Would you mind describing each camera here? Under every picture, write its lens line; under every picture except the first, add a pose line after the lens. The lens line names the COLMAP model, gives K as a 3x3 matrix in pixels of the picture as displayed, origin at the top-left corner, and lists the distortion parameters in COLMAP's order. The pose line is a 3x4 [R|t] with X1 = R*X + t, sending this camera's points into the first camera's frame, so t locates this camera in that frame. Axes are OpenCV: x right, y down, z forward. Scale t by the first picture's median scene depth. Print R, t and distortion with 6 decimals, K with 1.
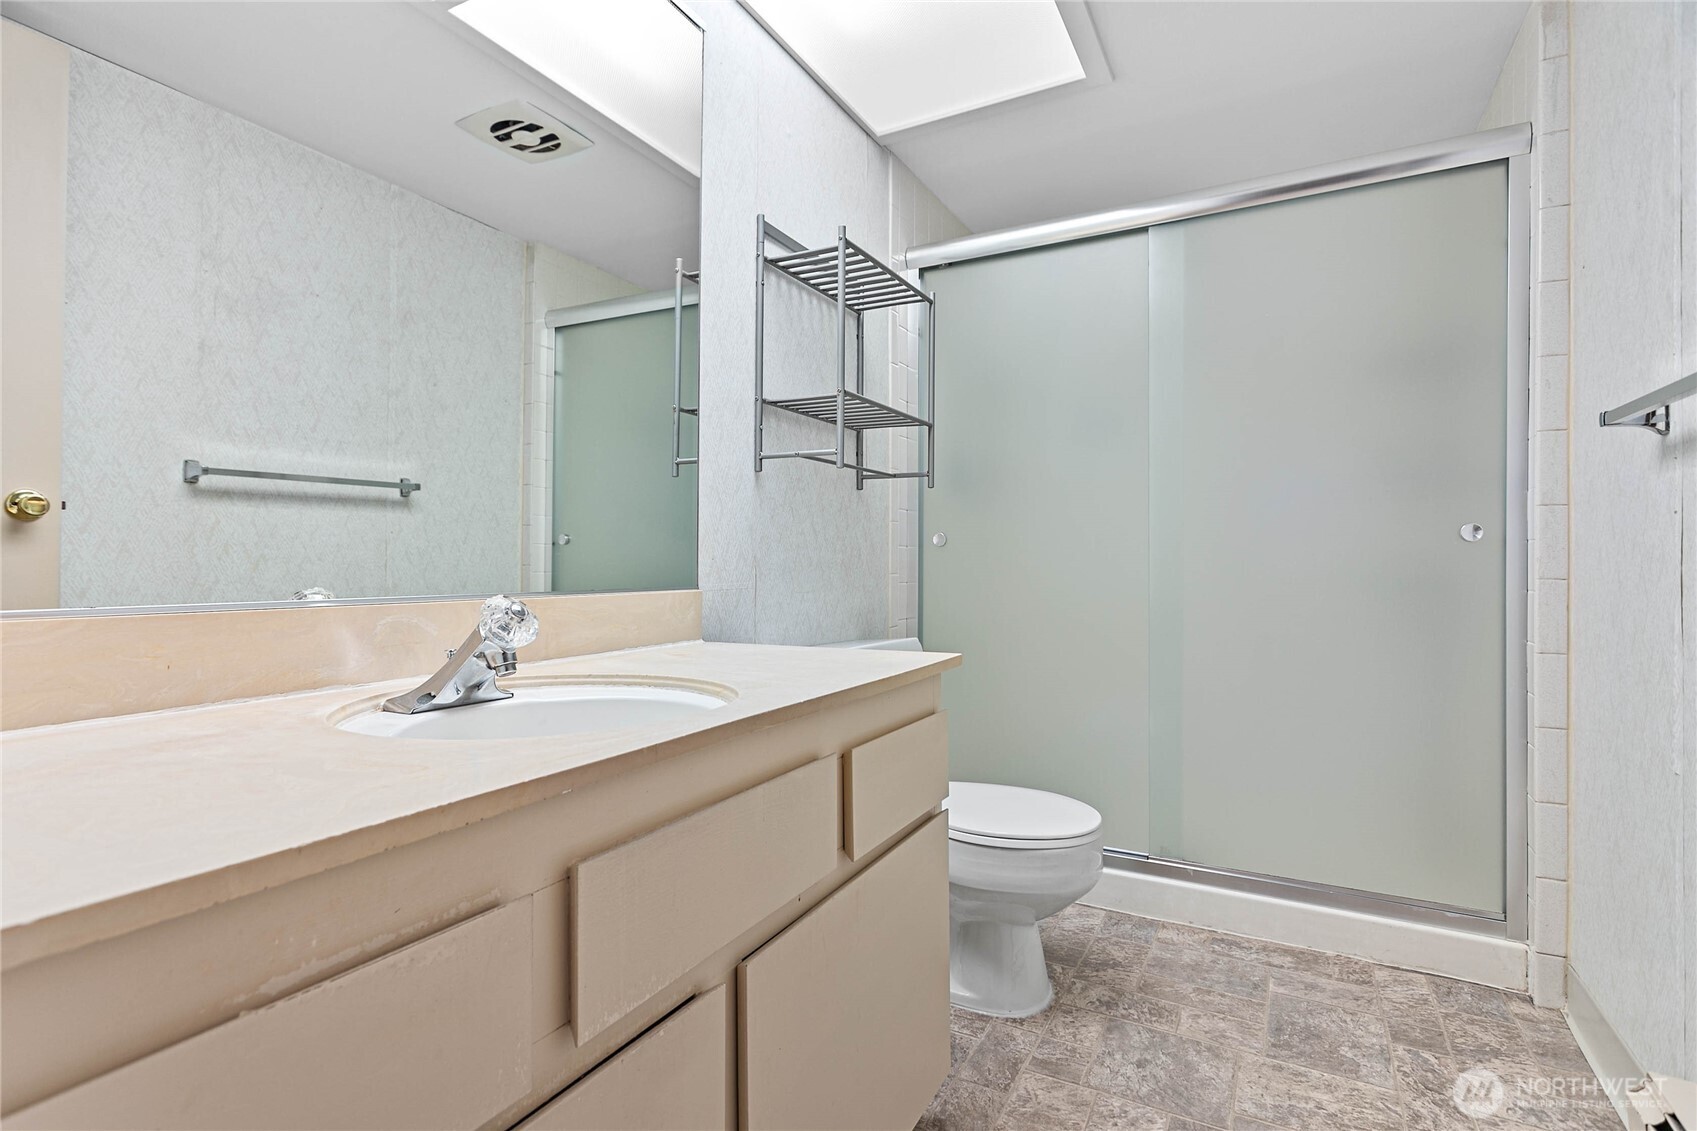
lens RADIAL K [[803.0, 0, 851.2], [0, 803.0, 560.5], [0, 0, 1]] dist [0.004717, 0.001221]
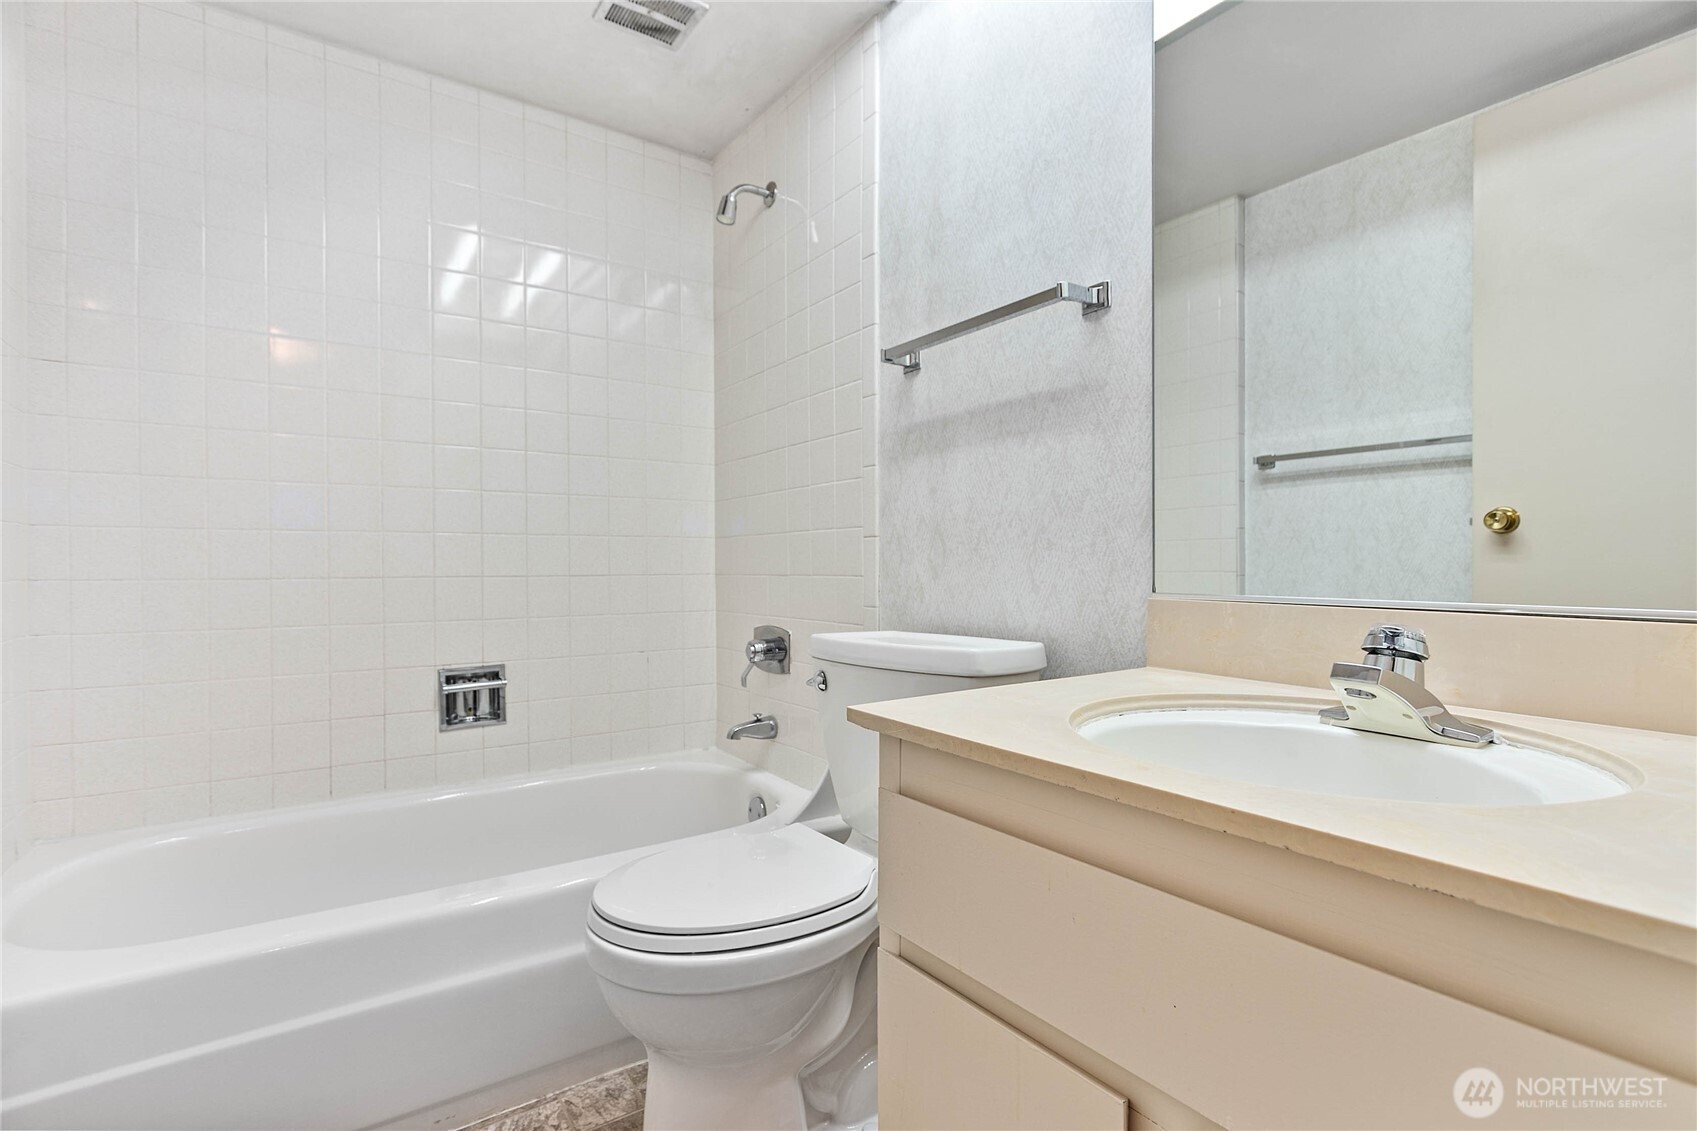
lens RADIAL K [[803.0, 0, 849.3], [0, 803.0, 564.4], [0, 0, 1]] dist [0.004717, 0.001221]
pose [[-0.434492, -0.048950, -0.899345, 0.634158], [-0.048106, 0.998358, -0.031098, 0.138955], [0.899390, 0.029752, -0.436133, 1.149023]]
